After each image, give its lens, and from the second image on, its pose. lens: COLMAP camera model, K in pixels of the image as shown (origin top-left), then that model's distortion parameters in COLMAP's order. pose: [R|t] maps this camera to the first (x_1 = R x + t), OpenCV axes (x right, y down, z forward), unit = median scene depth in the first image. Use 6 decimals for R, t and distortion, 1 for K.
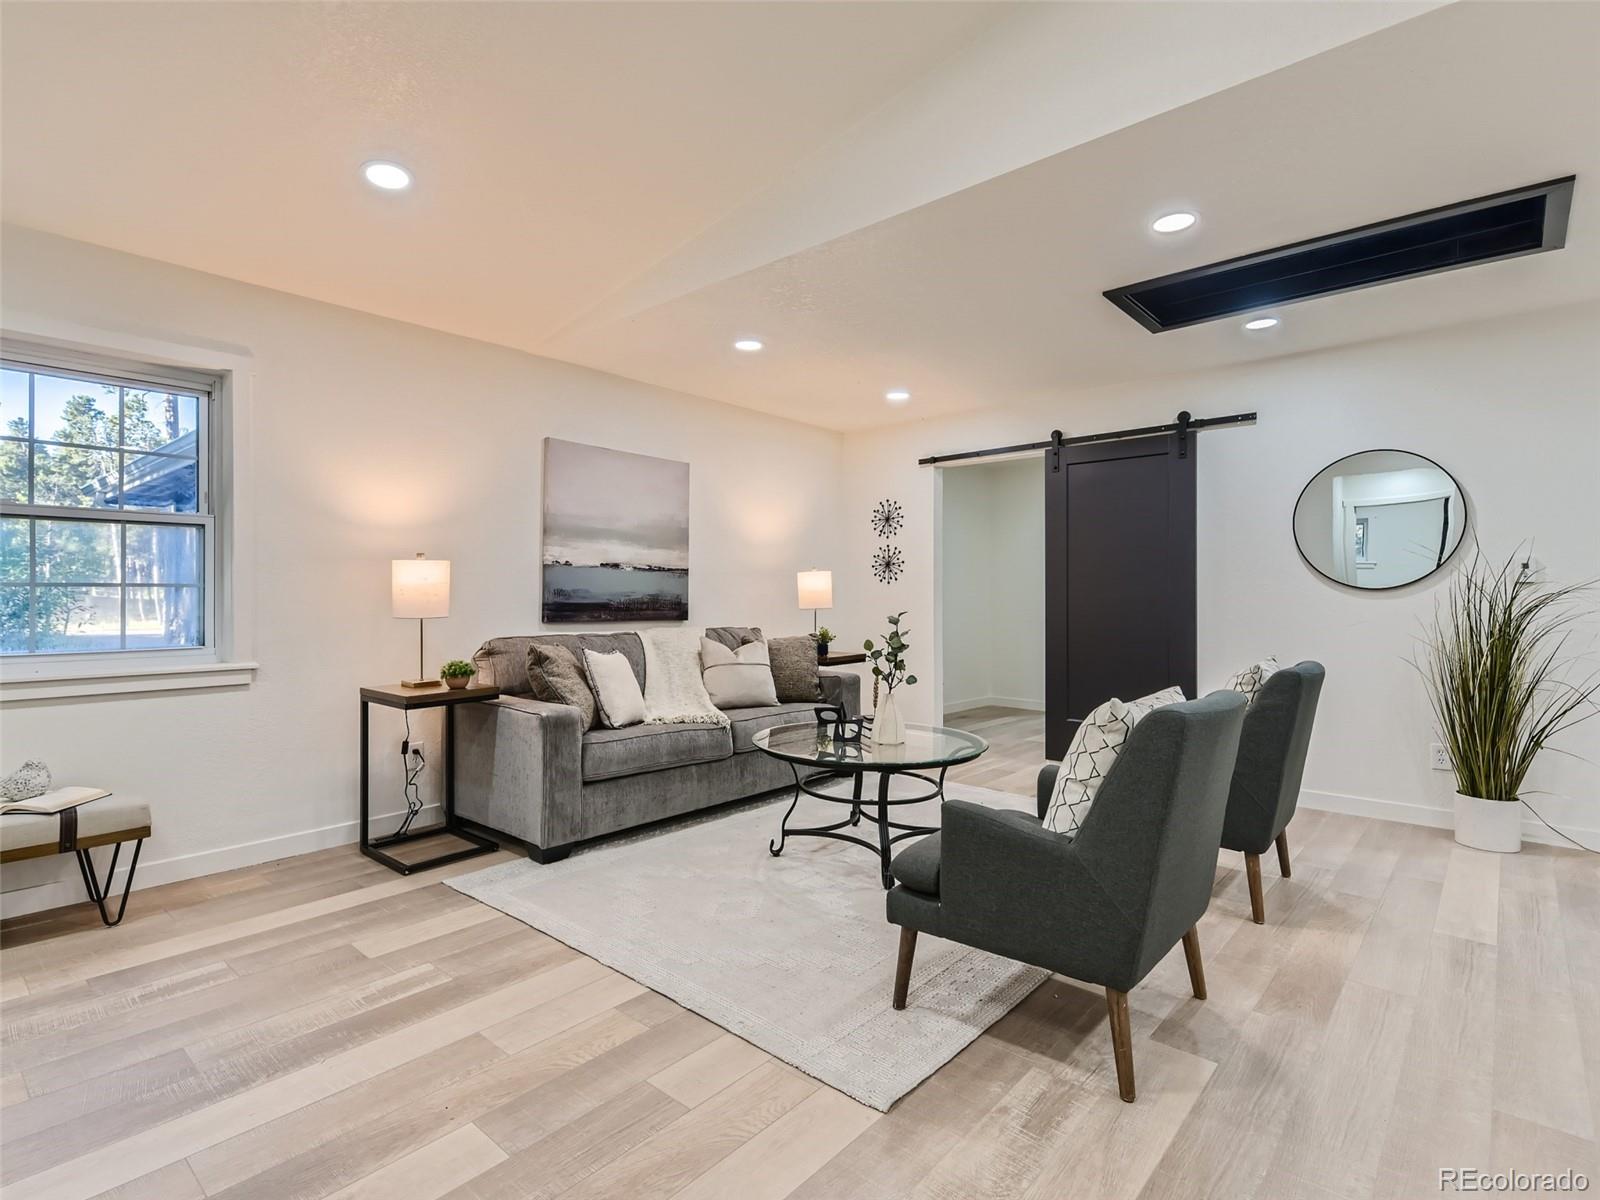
lens RADIAL K [[785.6, 0, 800.0], [0, 785.6, 600.0], [0, 0, 1]] dist [0.016727, -0.010257]
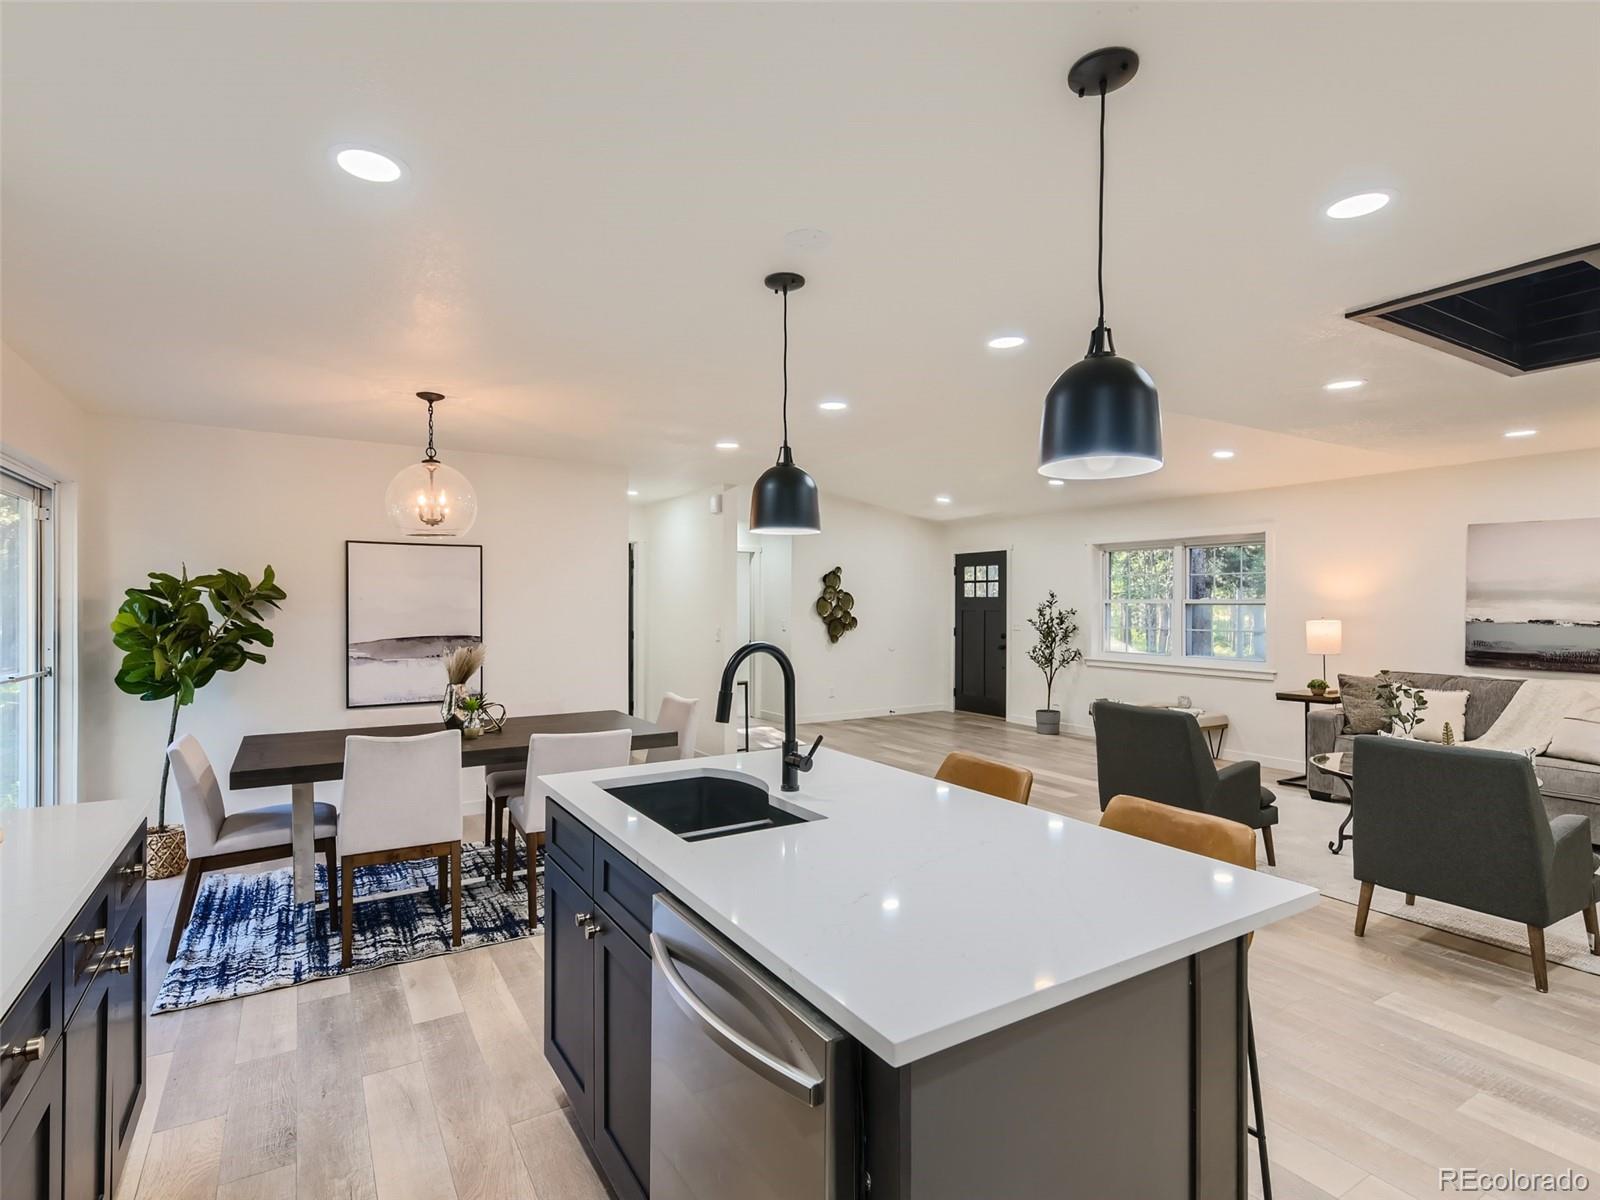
lens RADIAL K [[804.2, 0, 807.1], [0, 804.2, 607.1], [0, 0, 1]] dist [0.015135, -0.000519]
pose [[-0.289035, 0.003754, -0.957311, 1.271436], [-0.006901, 0.999958, 0.006005, -0.068283], [0.957294, 0.008342, -0.288997, 0.326697]]
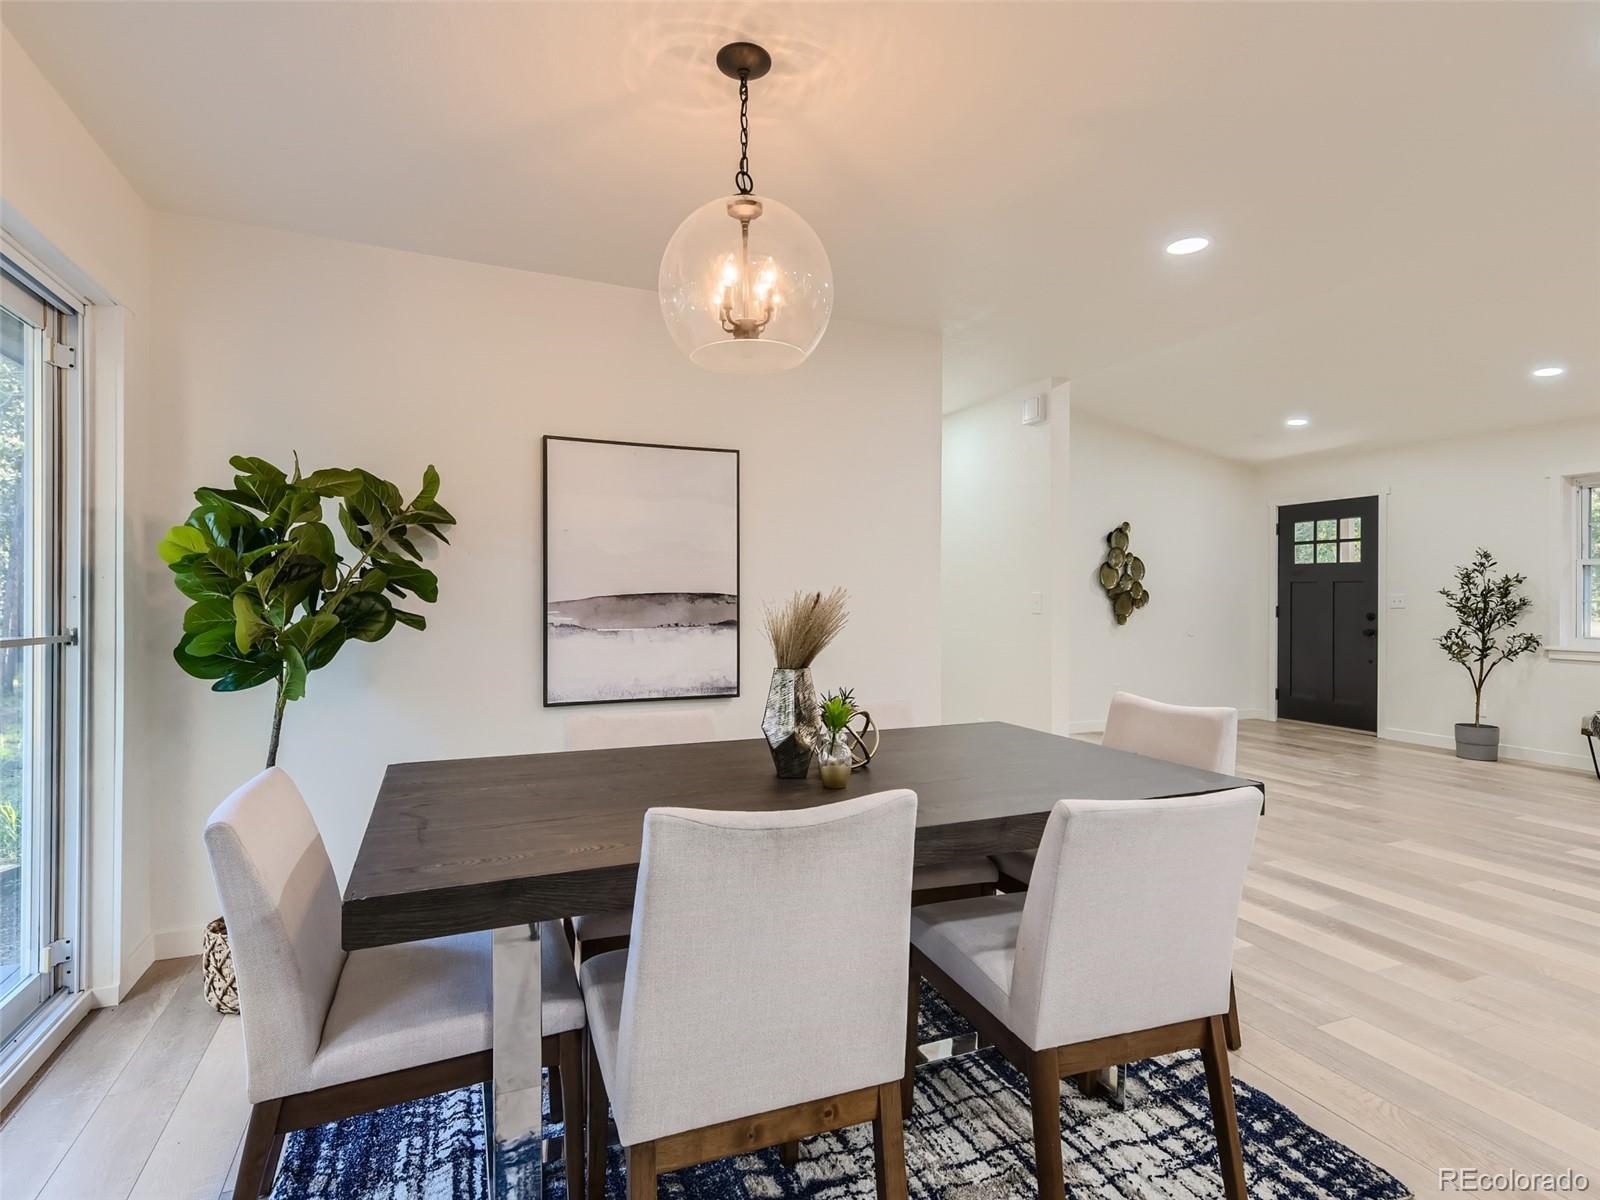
lens RADIAL K [[811.1, 0, 800.0], [0, 811.1, 600.0], [0, 0, 1]] dist [0.020055, -0.001294]
pose [[-0.431371, 0.003108, -0.902169, 0.919158], [-0.006982, 0.999953, 0.006783, -0.015100], [0.902147, 0.009225, -0.431329, -0.107334]]
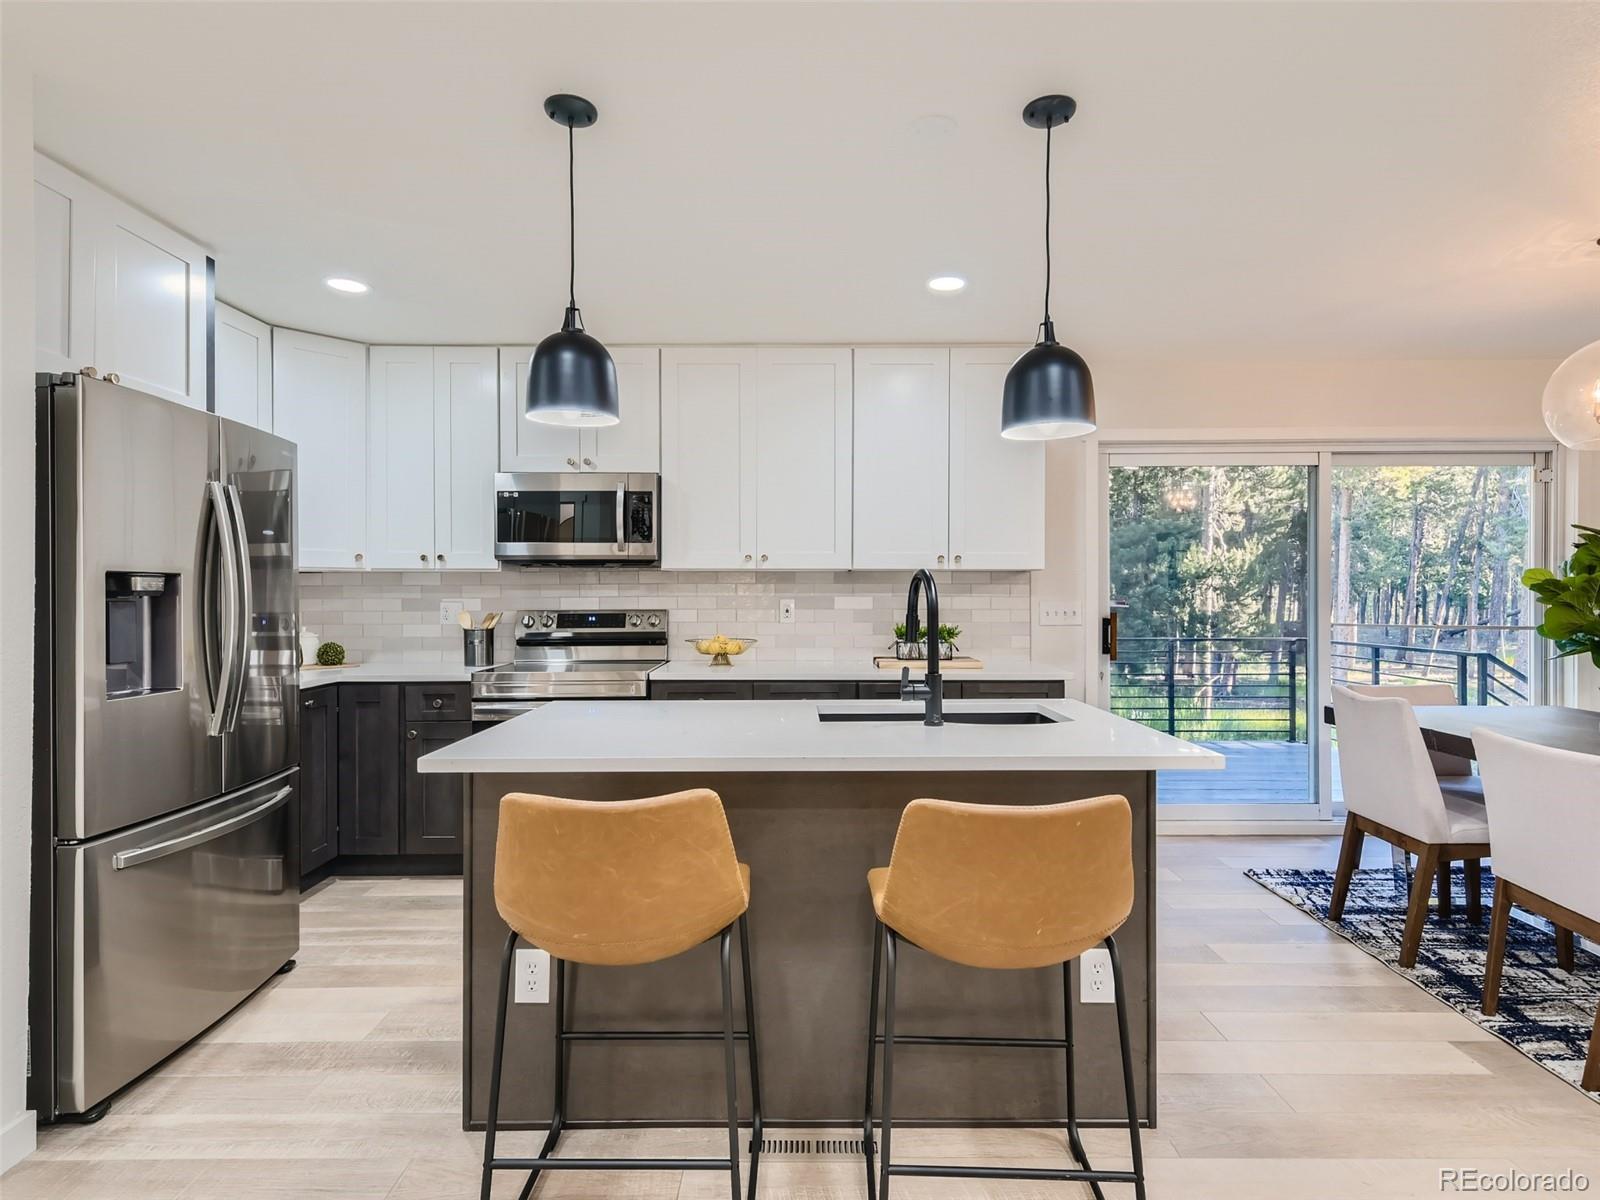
lens RADIAL K [[839.2, 0, 799.4], [0, 839.2, 594.8], [0, 0, 1]] dist [0.007555, -0.000442]
pose [[-0.654993, -0.000080, 0.755635, 0.483089], [0.004005, 0.999986, 0.003577, -0.030191], [-0.755624, 0.005369, -0.654983, 0.551384]]
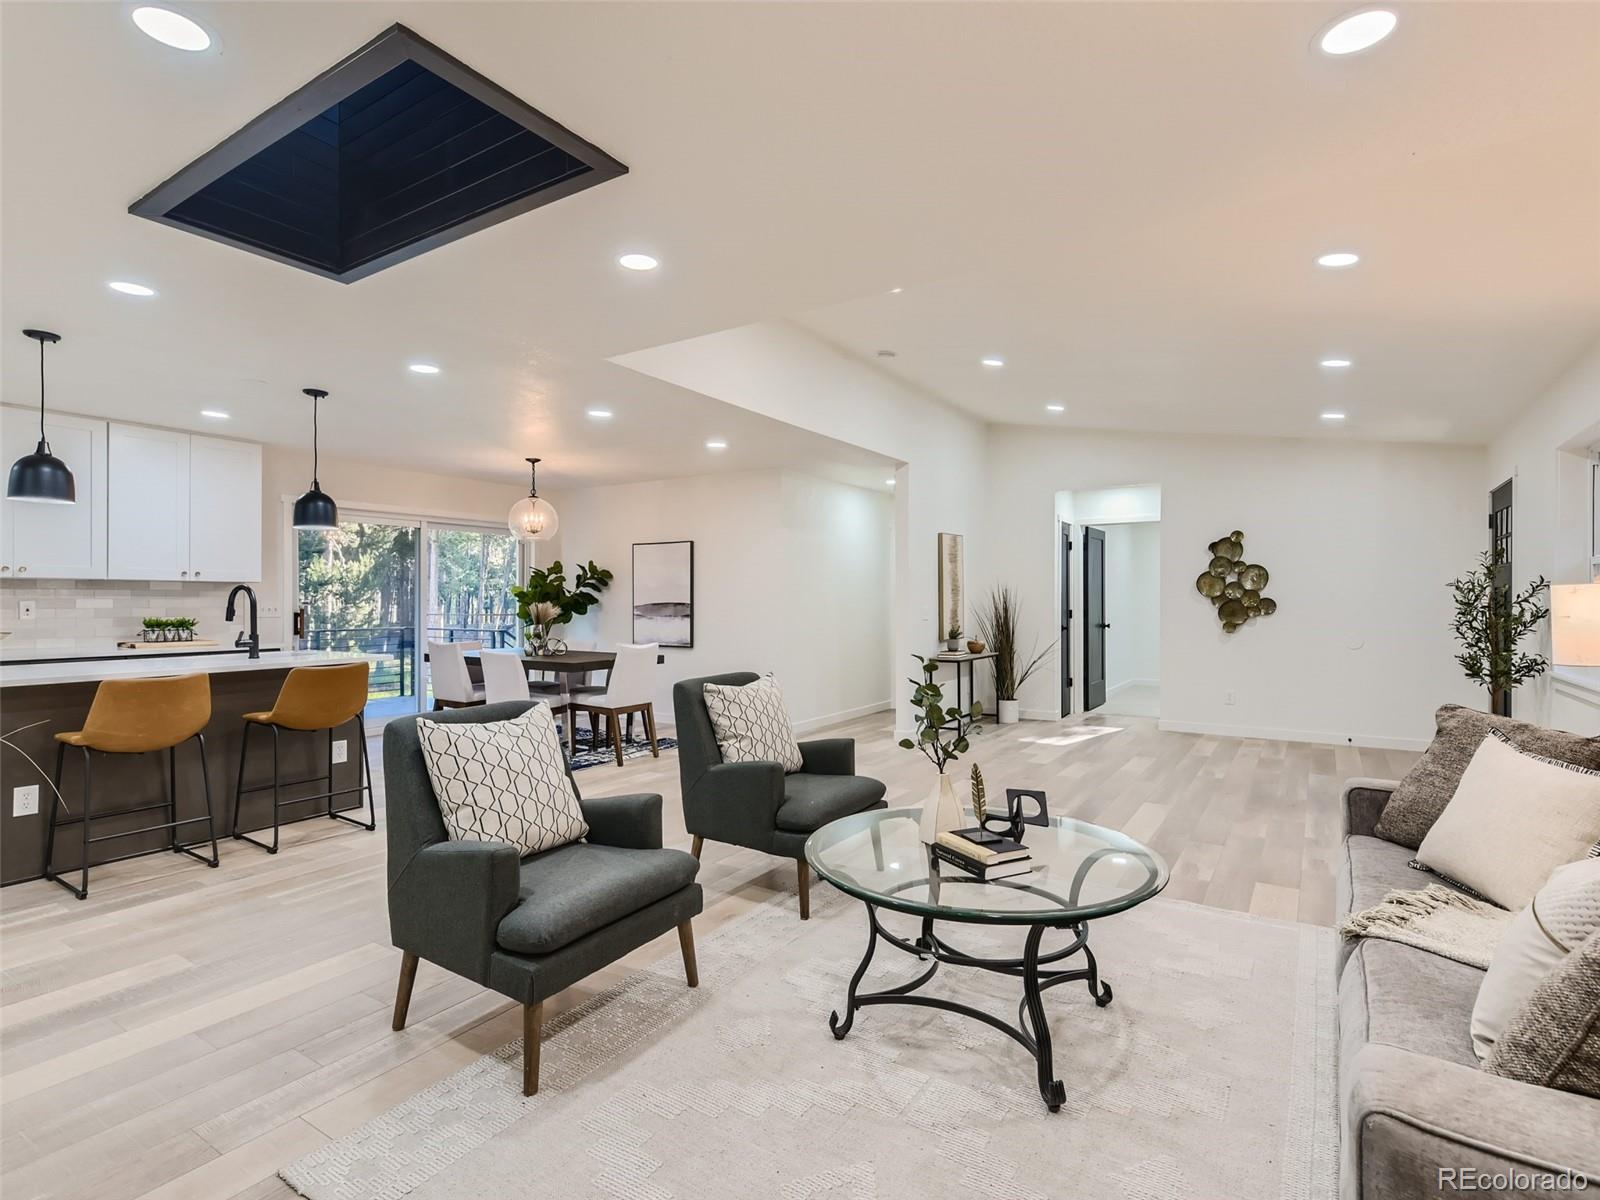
lens RADIAL K [[799.7, 0, 800.0], [0, 799.7, 600.0], [0, 0, 1]] dist [0.022257, -0.009989]
pose [[-0.989520, -0.001131, -0.144393, 0.274656], [-0.001924, 0.999984, 0.005356, -0.031693], [0.144384, 0.005577, -0.989506, 1.262113]]
